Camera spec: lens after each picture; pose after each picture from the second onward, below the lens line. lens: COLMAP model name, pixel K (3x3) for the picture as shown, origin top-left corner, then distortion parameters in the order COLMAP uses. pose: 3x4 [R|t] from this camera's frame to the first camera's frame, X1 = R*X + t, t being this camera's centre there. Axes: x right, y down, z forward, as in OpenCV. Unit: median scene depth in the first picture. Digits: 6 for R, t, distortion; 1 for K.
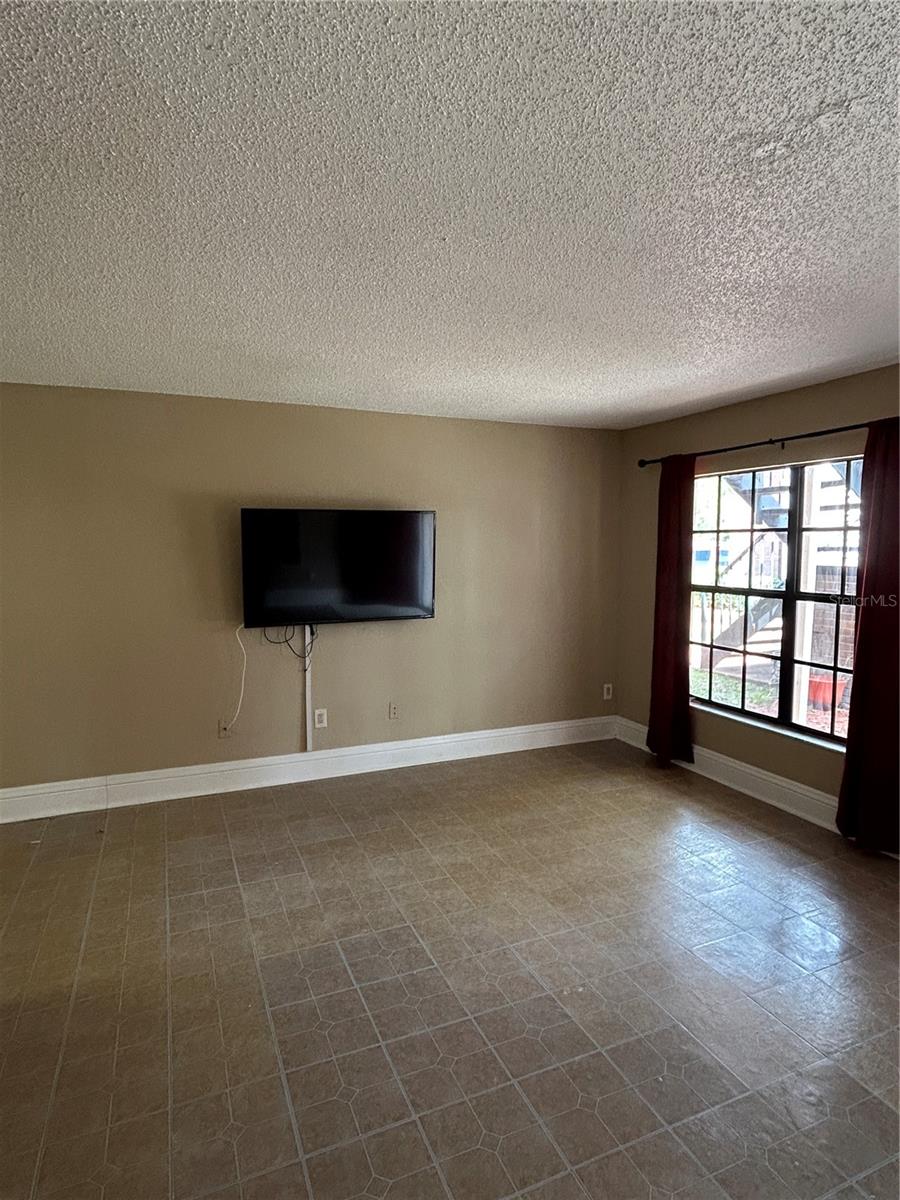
lens RADIAL K [[669.4, 0, 451.4], [0, 669.4, 599.8], [0, 0, 1]] dist [-0.000930, -0.000176]
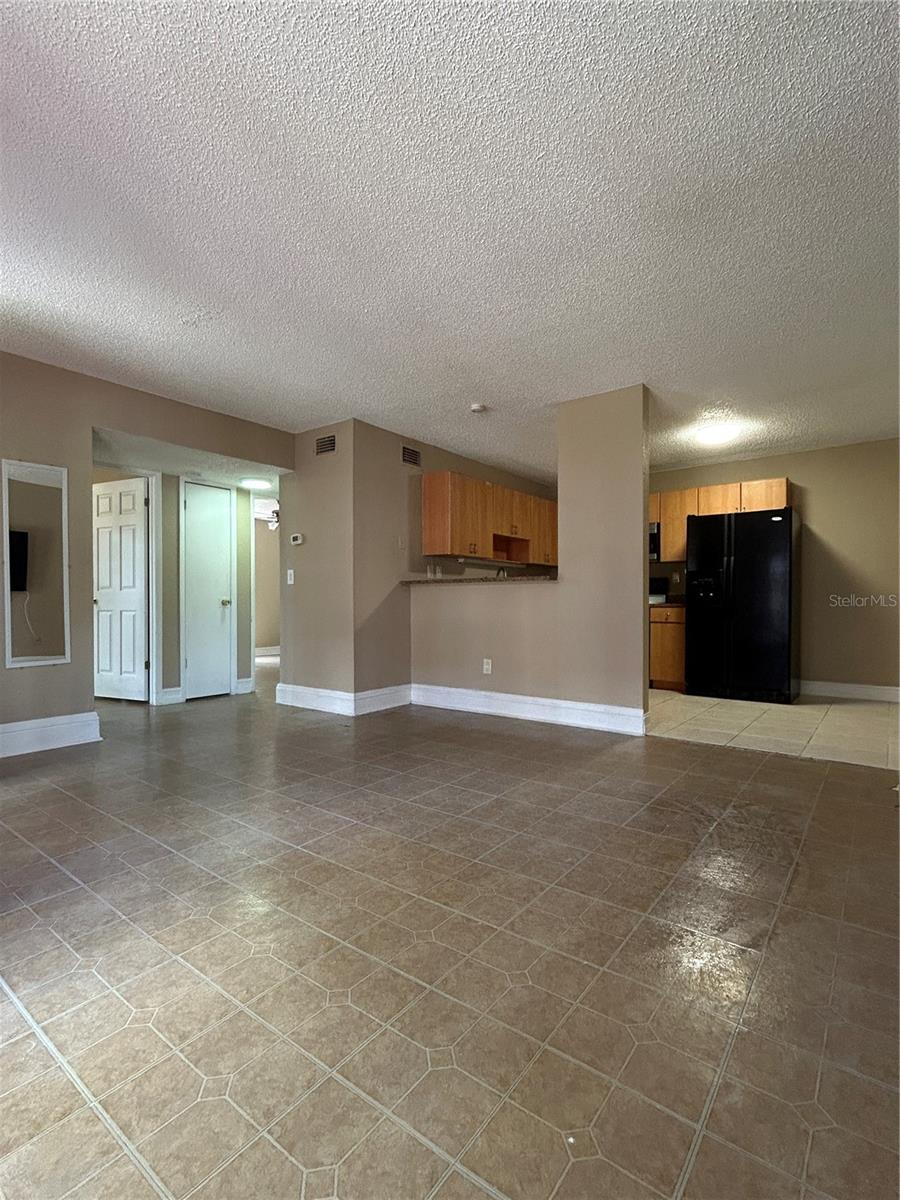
lens RADIAL K [[566.2, 0, 451.6], [0, 566.2, 605.4], [0, 0, 1]] dist [0.000567, 0.000030]
pose [[-0.868806, 0.010917, -0.495032, 0.388477], [-0.035510, 0.995809, 0.084281, 0.087255], [0.493877, 0.090803, -0.864778, 1.773137]]
